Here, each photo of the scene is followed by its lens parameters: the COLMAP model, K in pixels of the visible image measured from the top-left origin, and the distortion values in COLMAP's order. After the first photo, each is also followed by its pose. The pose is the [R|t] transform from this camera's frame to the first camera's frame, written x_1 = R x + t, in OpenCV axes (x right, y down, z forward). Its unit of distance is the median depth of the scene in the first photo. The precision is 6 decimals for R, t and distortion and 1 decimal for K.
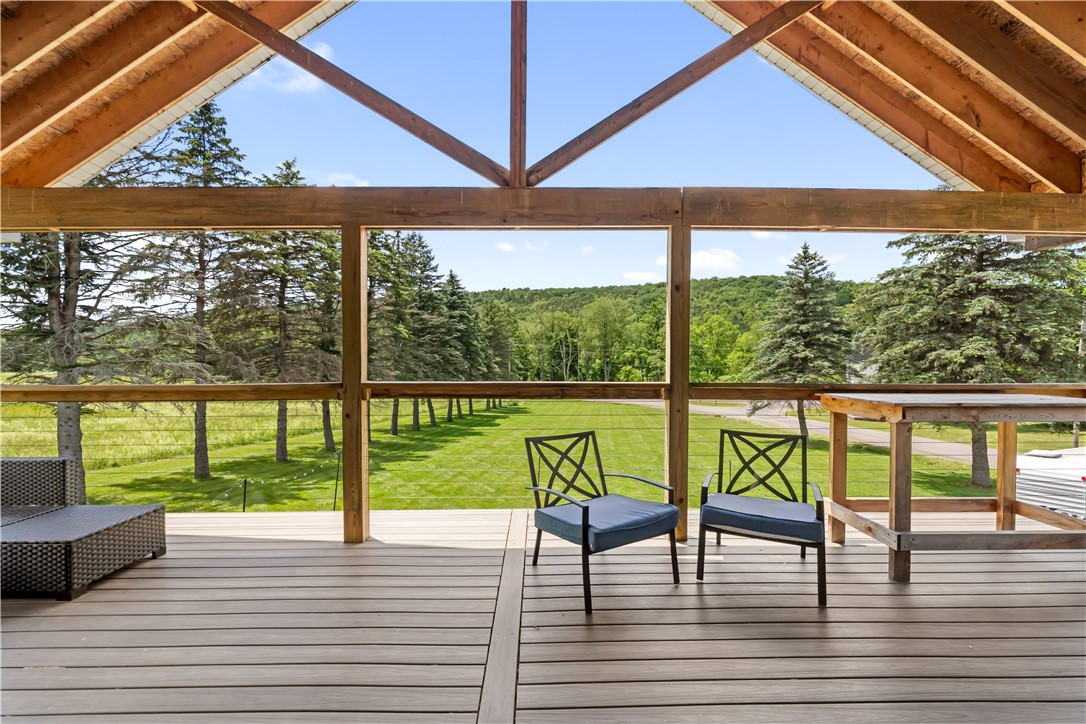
lens RADIAL K [[481.0, 0, 545.1], [0, 481.0, 363.2], [0, 0, 1]] dist [-0.001961, -0.000215]
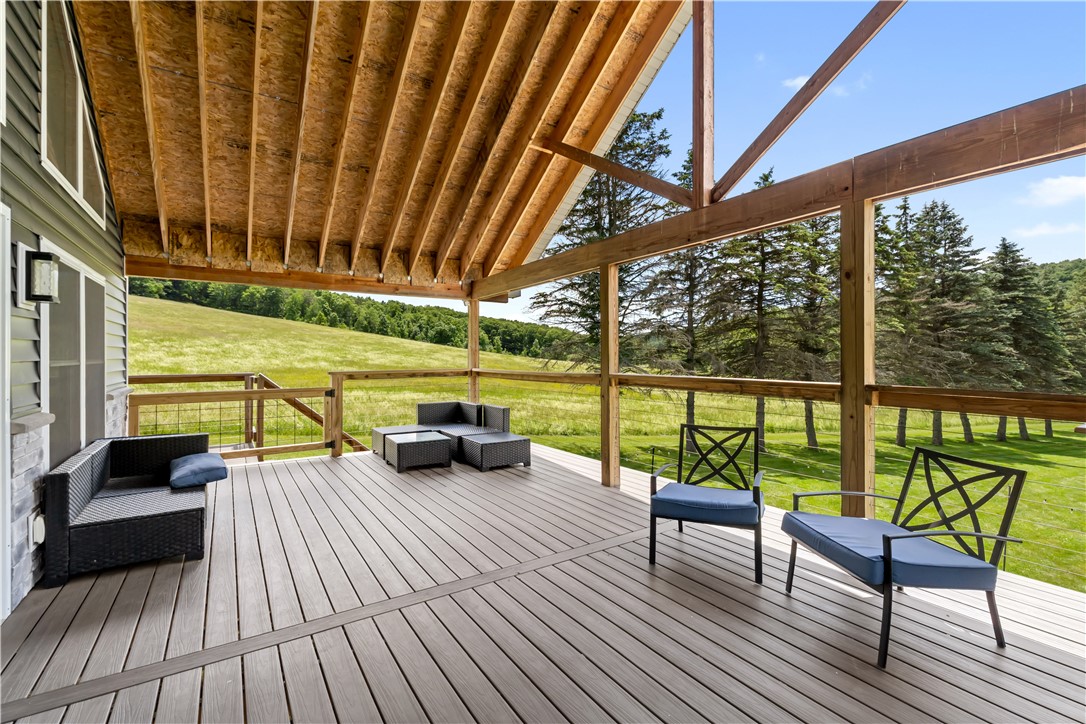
lens RADIAL K [[481.0, 0, 546.2], [0, 481.0, 353.2], [0, 0, 1]] dist [-0.001961, -0.000215]
pose [[0.539173, -0.006569, -0.842170, 0.170119], [-0.008405, 0.999878, -0.013181, 0.000191], [0.842153, 0.014185, 0.539052, 0.017666]]
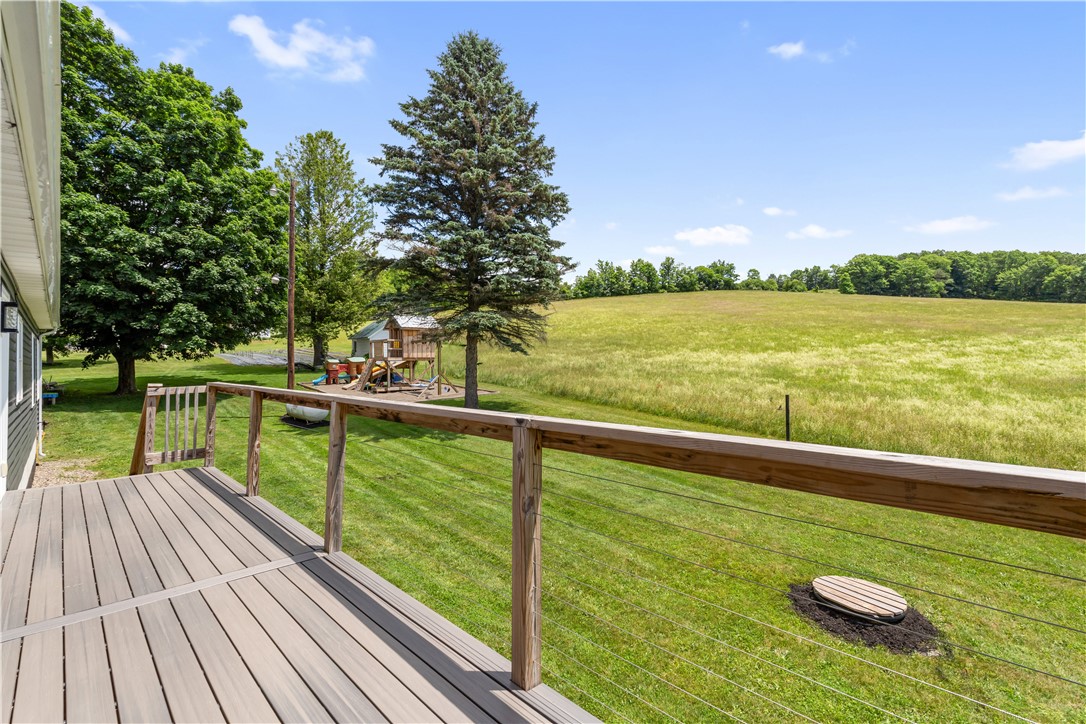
lens RADIAL K [[481.0, 0, 540.4], [0, 481.0, 358.3], [0, 0, 1]] dist [-0.001961, -0.000215]
pose [[-0.720177, 0.001675, -0.693788, 0.146598], [-0.004590, 0.999964, 0.007180, 0.000110], [0.693775, 0.008355, -0.720143, 0.016125]]
